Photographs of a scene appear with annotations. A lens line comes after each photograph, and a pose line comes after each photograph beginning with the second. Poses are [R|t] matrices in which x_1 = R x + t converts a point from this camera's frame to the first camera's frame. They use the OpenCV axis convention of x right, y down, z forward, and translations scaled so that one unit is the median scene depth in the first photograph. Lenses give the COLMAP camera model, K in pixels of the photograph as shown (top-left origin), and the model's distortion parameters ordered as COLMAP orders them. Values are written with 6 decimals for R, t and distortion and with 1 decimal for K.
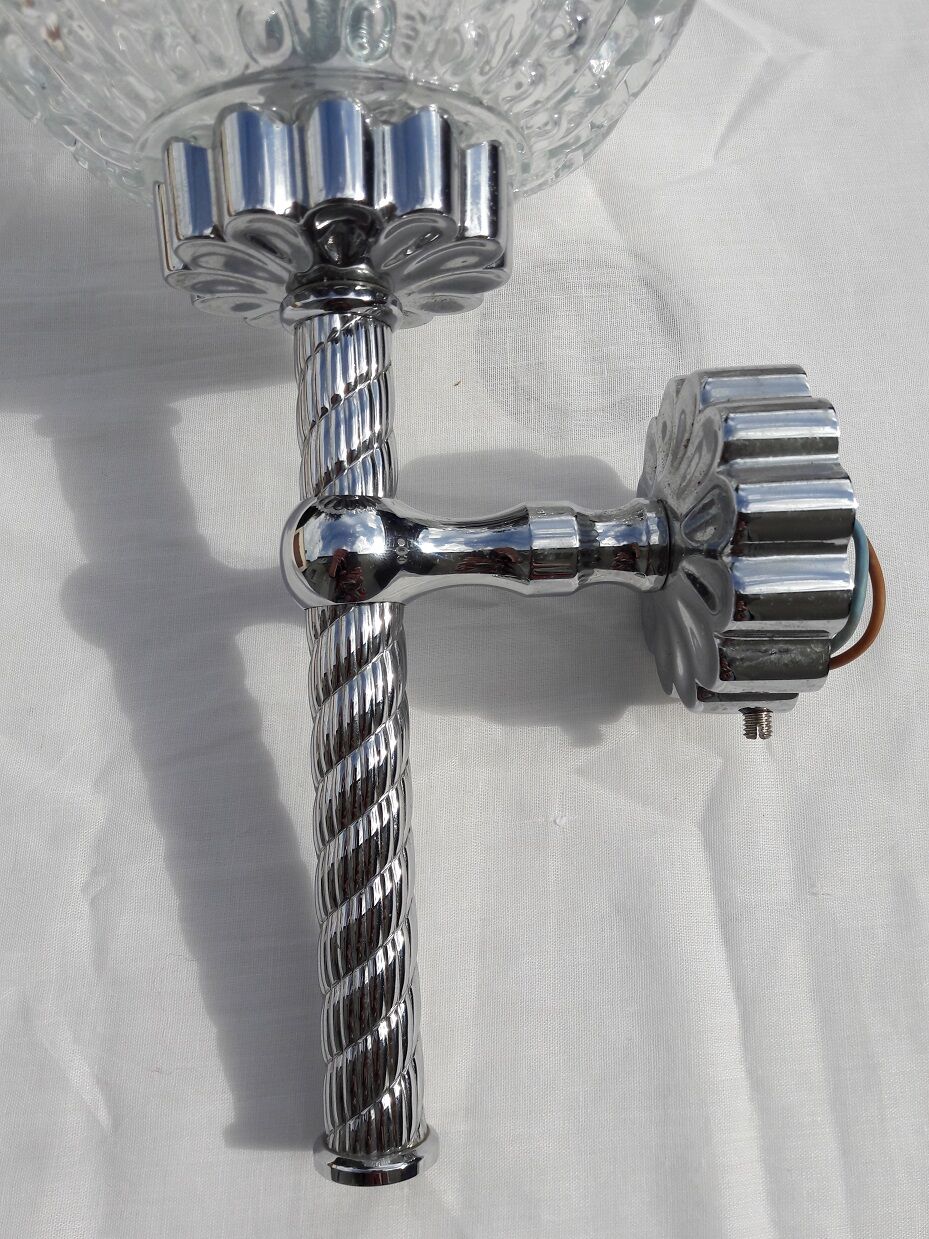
lens RADIAL K [[1086.1, 0, 461.0], [0, 1086.1, 637.9], [0, 0, 1]] dist [0.101886, -0.240457]
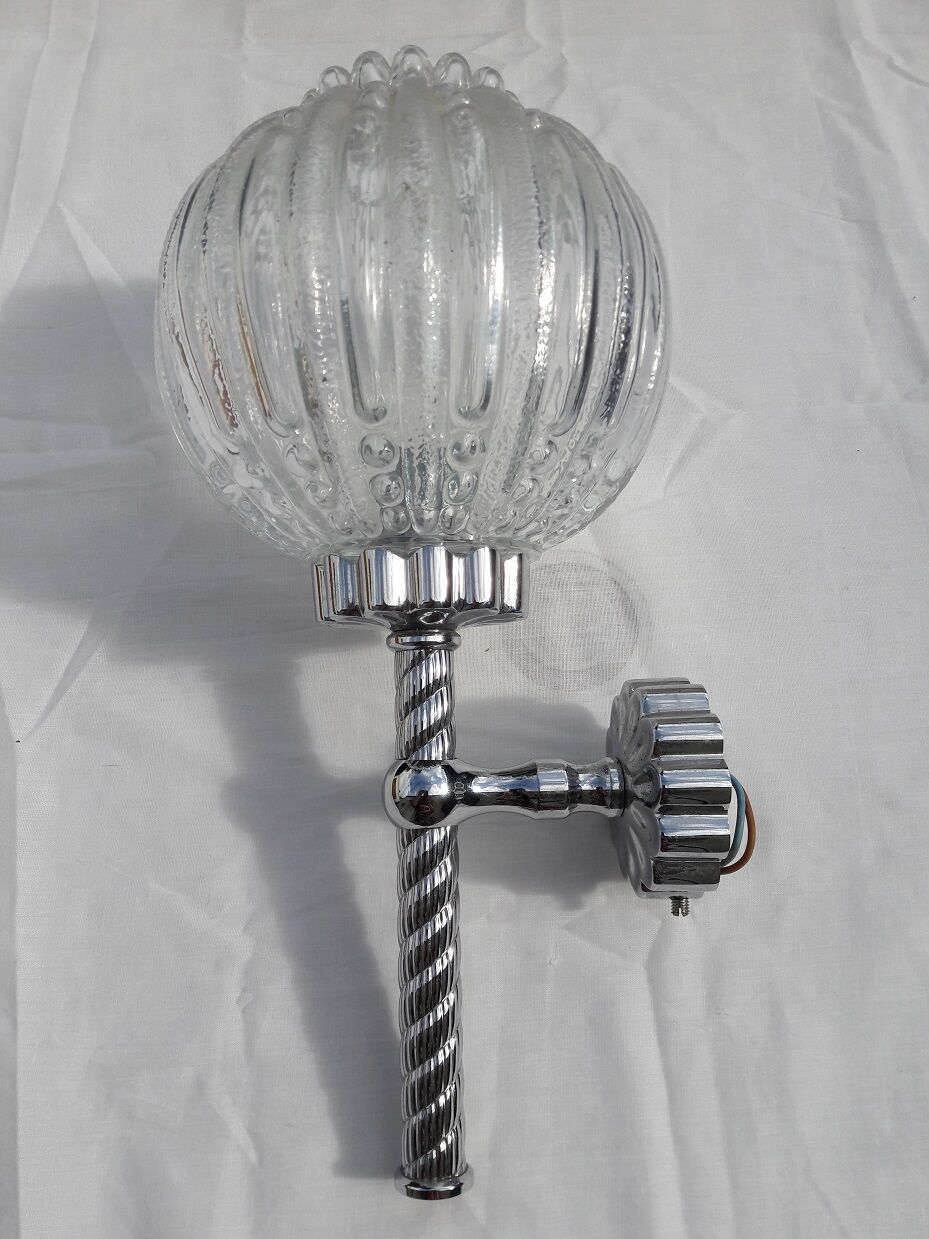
lens RADIAL K [[1086.1, 0, 461.0], [0, 1086.1, 637.9], [0, 0, 1]] dist [0.101886, -0.240457]
pose [[0.999636, 0.022606, 0.014693, -0.077719], [-0.021690, 0.997979, -0.059728, -0.208356], [-0.016013, 0.059388, 0.998107, -0.603204]]
